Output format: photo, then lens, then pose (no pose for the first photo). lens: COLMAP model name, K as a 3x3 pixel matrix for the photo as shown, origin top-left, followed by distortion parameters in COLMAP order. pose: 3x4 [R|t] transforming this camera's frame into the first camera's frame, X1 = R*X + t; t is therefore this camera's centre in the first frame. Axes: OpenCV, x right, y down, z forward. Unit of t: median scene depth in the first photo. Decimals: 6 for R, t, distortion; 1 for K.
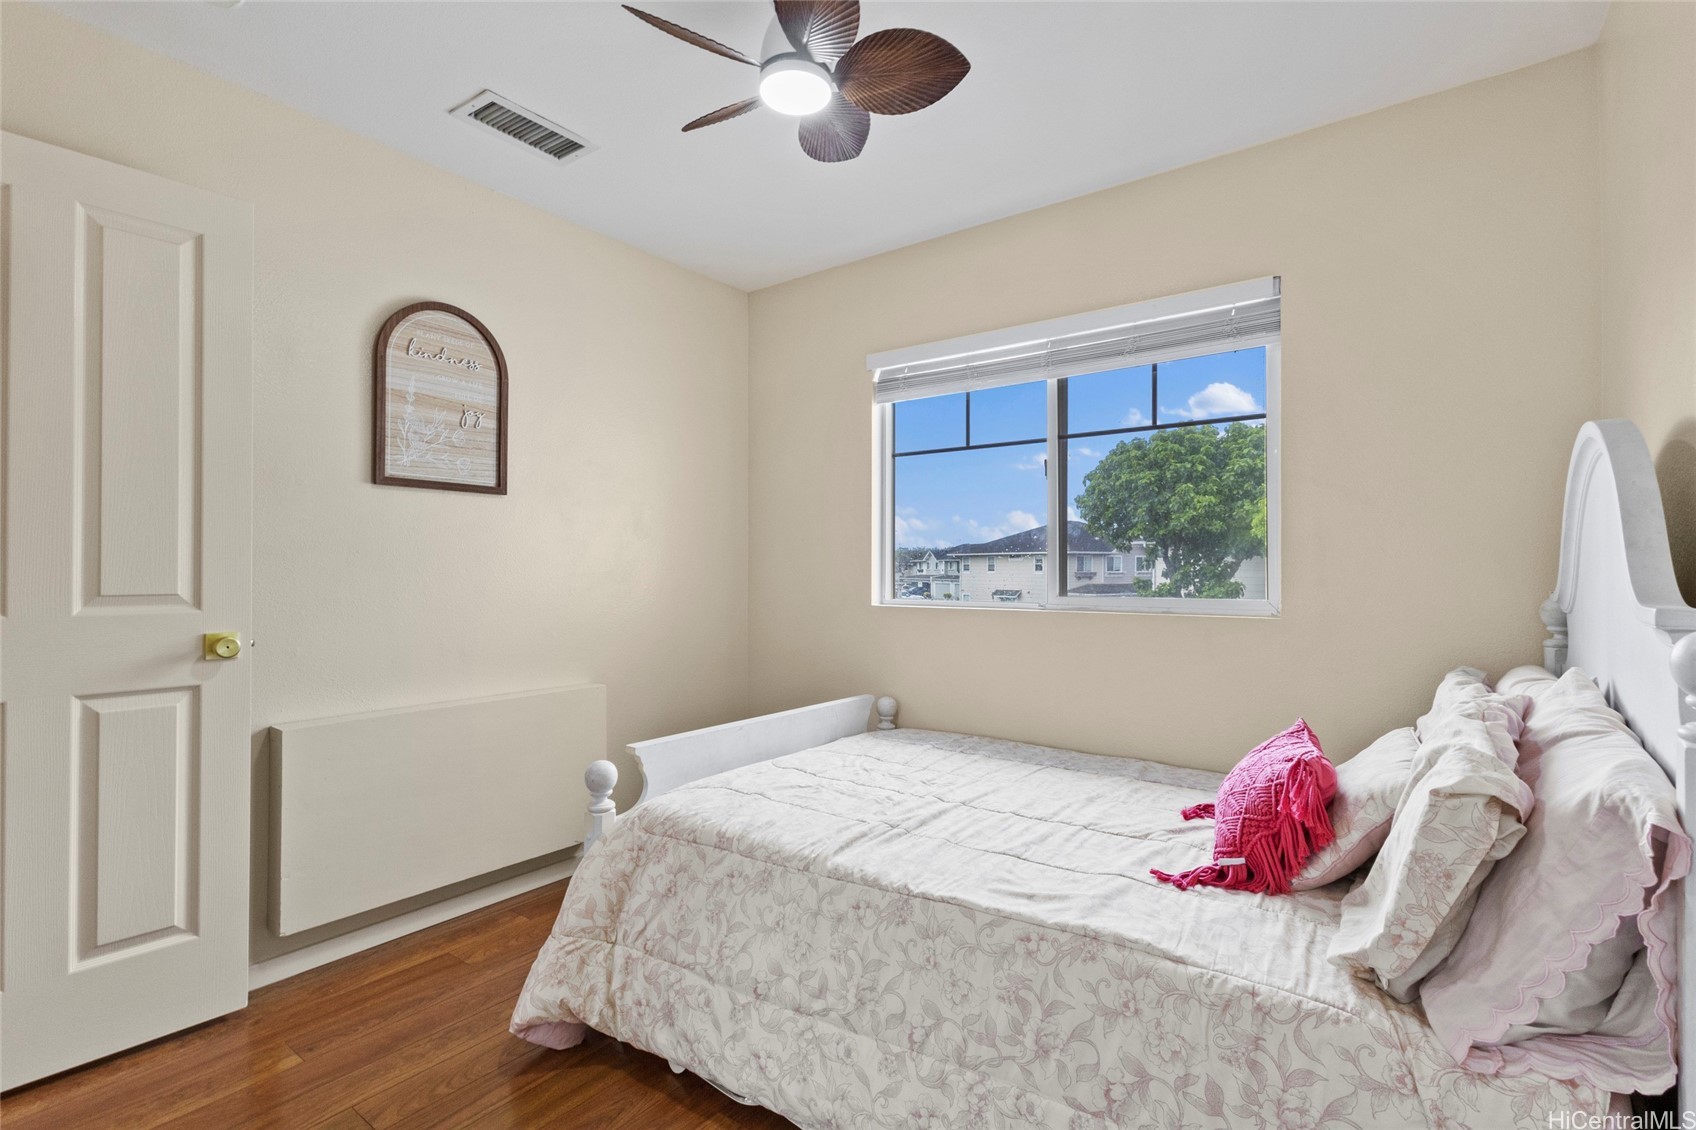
lens RADIAL K [[788.0, 0, 846.1], [0, 788.0, 553.6], [0, 0, 1]] dist [0.003142, -0.000133]
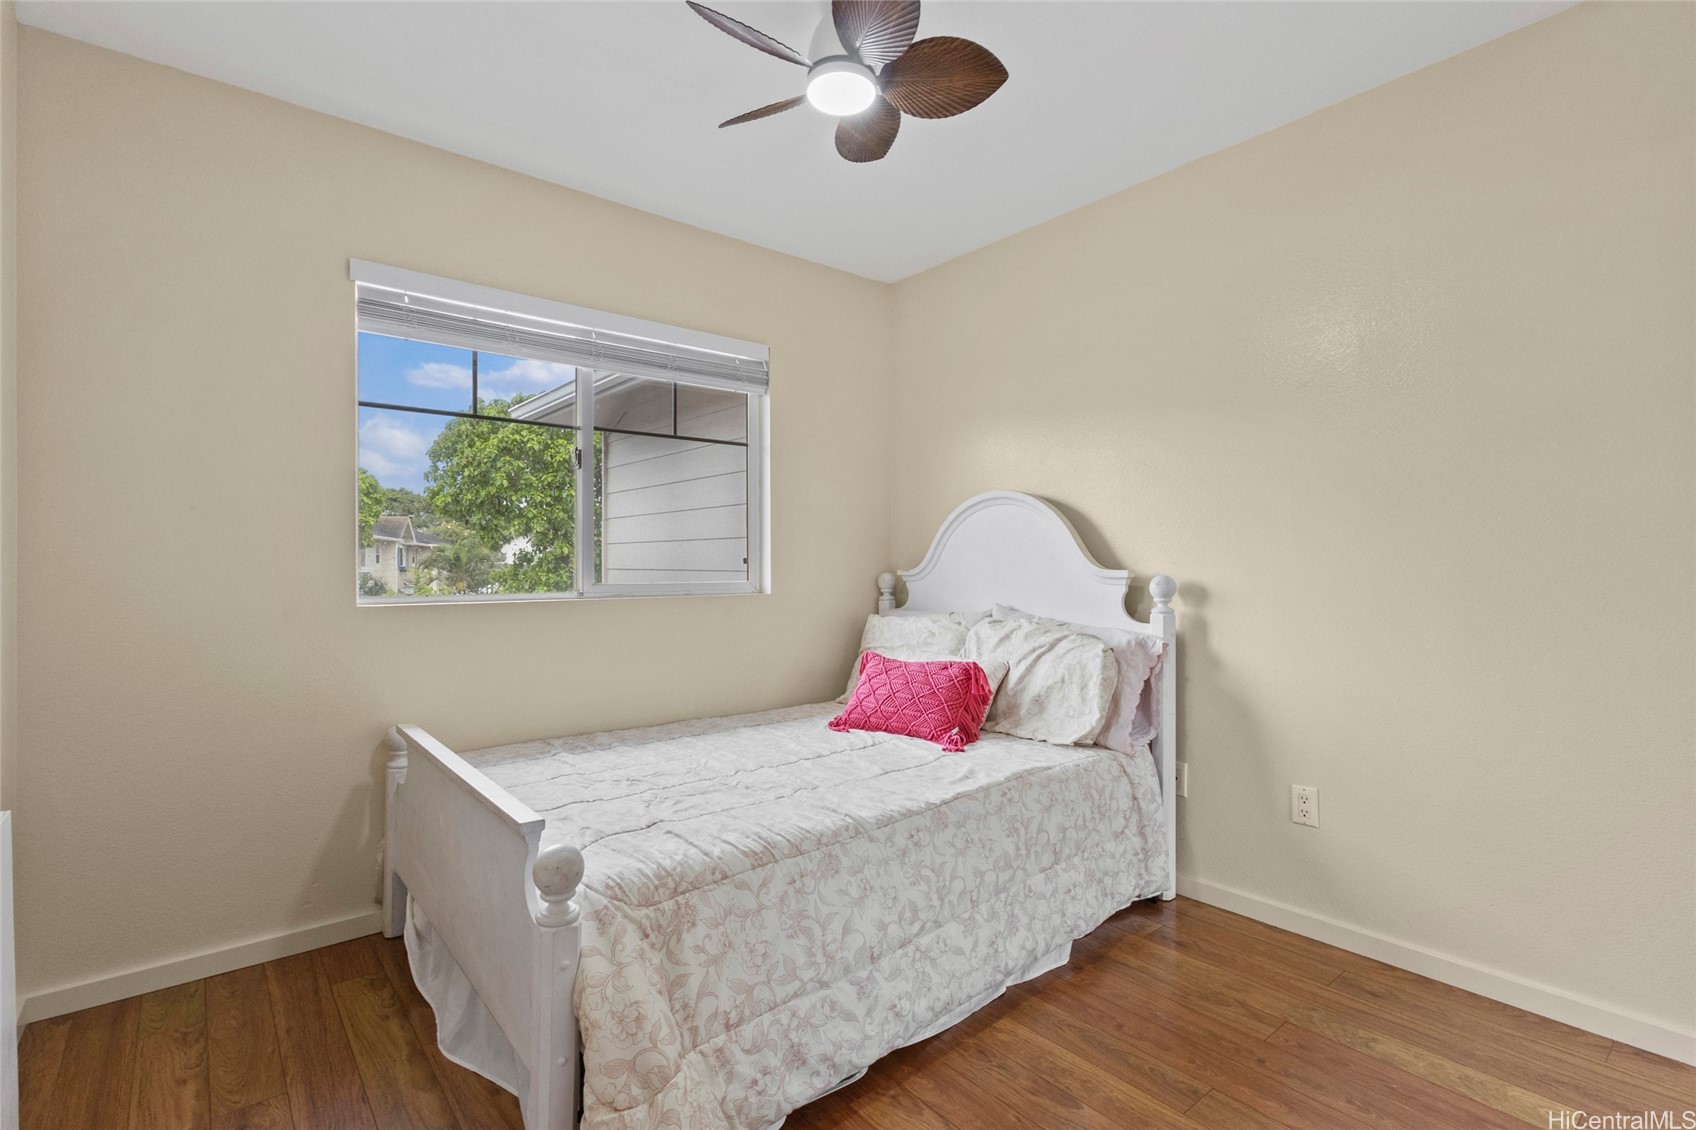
lens RADIAL K [[788.0, 0, 846.1], [0, 788.0, 553.6], [0, 0, 1]] dist [0.003142, -0.000133]
pose [[0.240028, 0.010317, 0.970711, -1.119867], [-0.017345, 0.999829, -0.006337, 0.026577], [-0.970611, -0.015316, 0.240166, 0.774613]]
